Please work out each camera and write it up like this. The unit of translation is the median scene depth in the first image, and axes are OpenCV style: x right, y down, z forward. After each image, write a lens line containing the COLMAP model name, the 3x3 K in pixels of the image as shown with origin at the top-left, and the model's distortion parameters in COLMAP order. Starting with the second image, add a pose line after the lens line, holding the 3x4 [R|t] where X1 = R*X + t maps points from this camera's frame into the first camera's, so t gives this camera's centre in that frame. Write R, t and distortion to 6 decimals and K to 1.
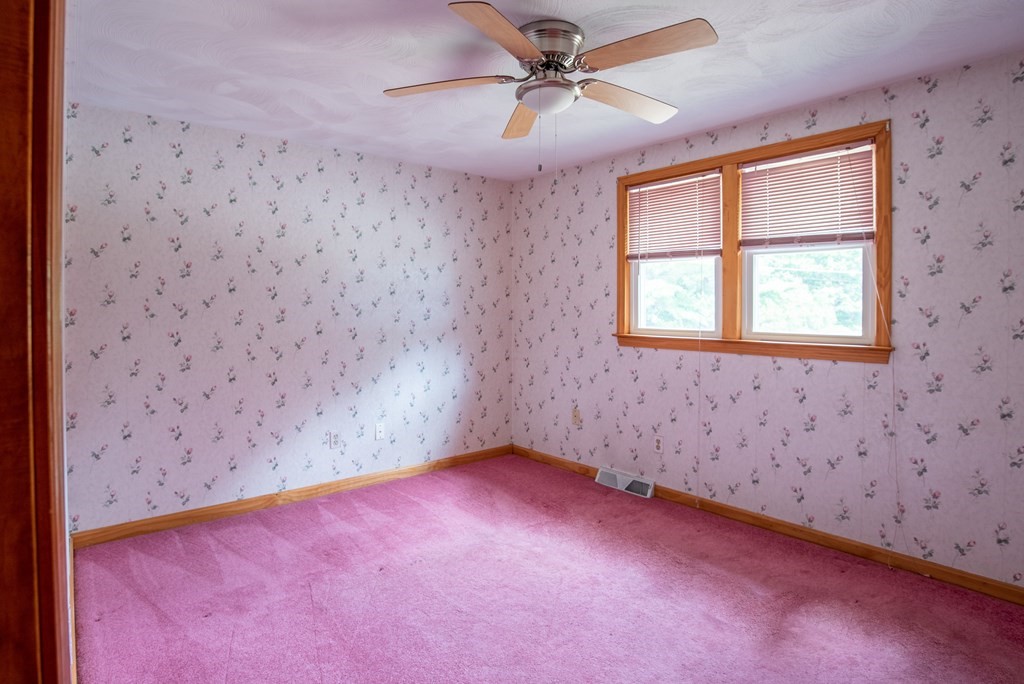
lens RADIAL K [[557.2, 0, 510.5], [0, 557.2, 315.6], [0, 0, 1]] dist [-0.039485, 0.001206]
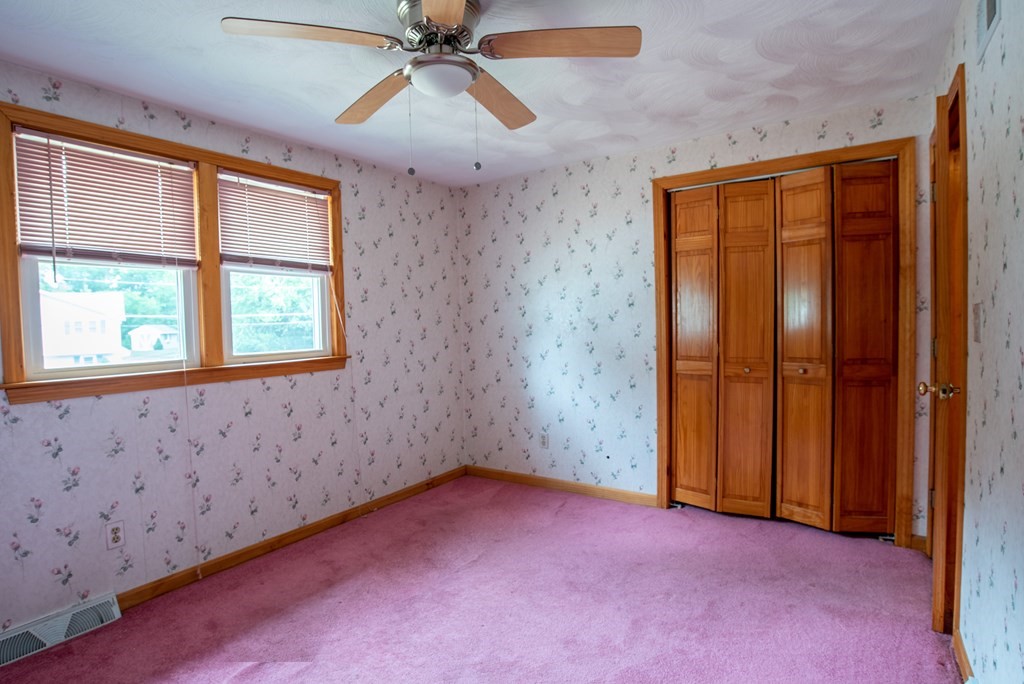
lens RADIAL K [[533.2, 0, 509.0], [0, 533.2, 343.8], [0, 0, 1]] dist [-0.064622, 0.019826]
pose [[-0.273129, -0.039092, 0.961183, -0.536778], [0.038128, 0.997949, 0.051422, -0.018059], [-0.961221, 0.050693, -0.271079, 0.810989]]
